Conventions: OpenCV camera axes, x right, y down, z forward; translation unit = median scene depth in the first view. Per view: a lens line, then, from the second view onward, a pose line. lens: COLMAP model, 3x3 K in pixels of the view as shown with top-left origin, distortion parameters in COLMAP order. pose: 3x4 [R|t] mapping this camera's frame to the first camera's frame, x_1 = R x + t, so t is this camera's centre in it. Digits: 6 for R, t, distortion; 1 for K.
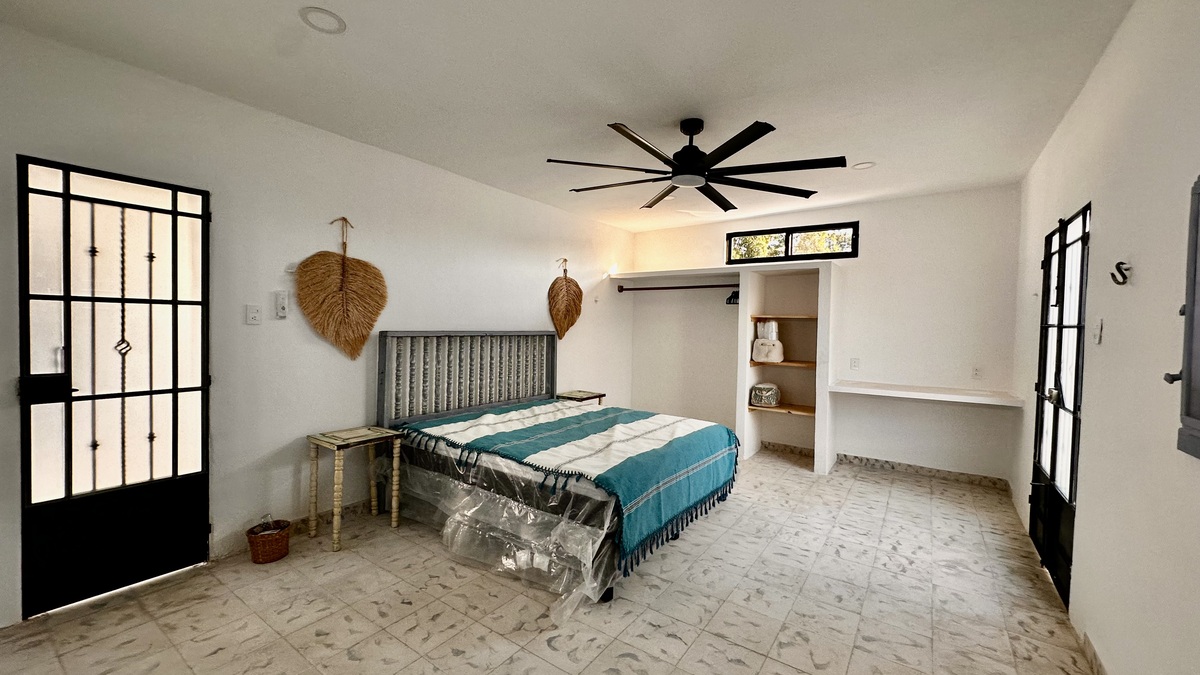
lens RADIAL K [[474.8, 0, 597.7], [0, 474.8, 338.1], [0, 0, 1]] dist [-0.003280, -0.000291]
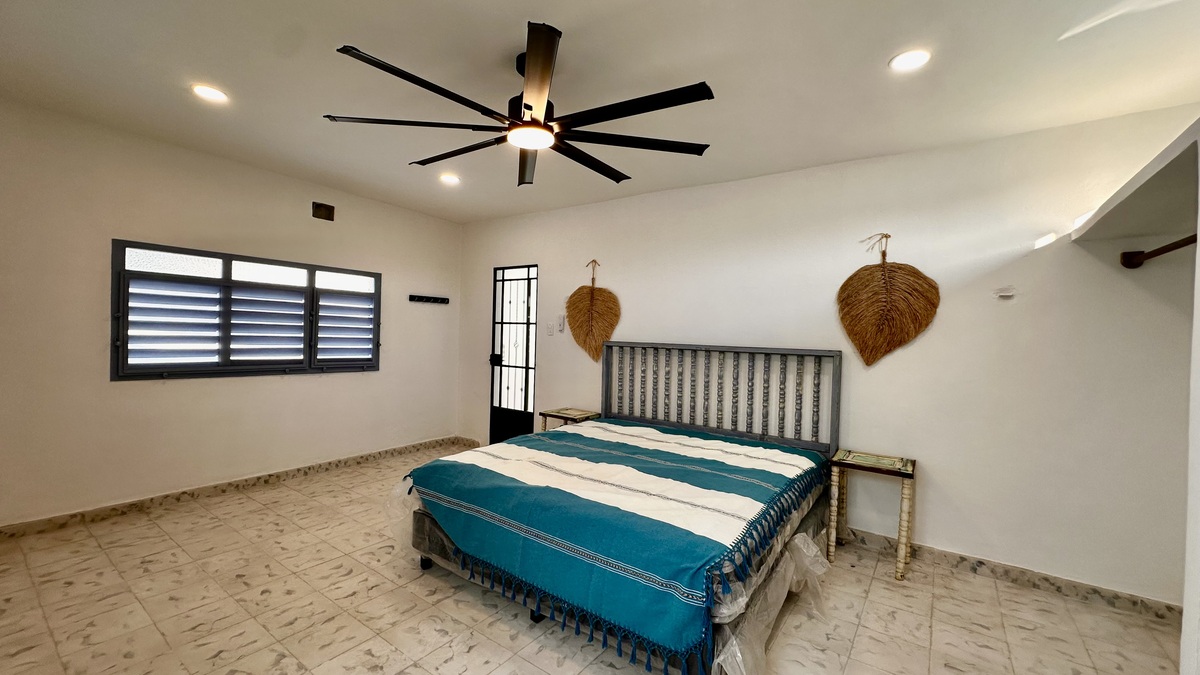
lens RADIAL K [[474.8, 0, 601.8], [0, 474.8, 337.4], [0, 0, 1]] dist [-0.003280, -0.000291]
pose [[-0.006349, -0.011094, -0.999918, 0.924239], [-0.057999, 0.998259, -0.010707, -0.011502], [0.998296, 0.057927, -0.006982, 1.111554]]
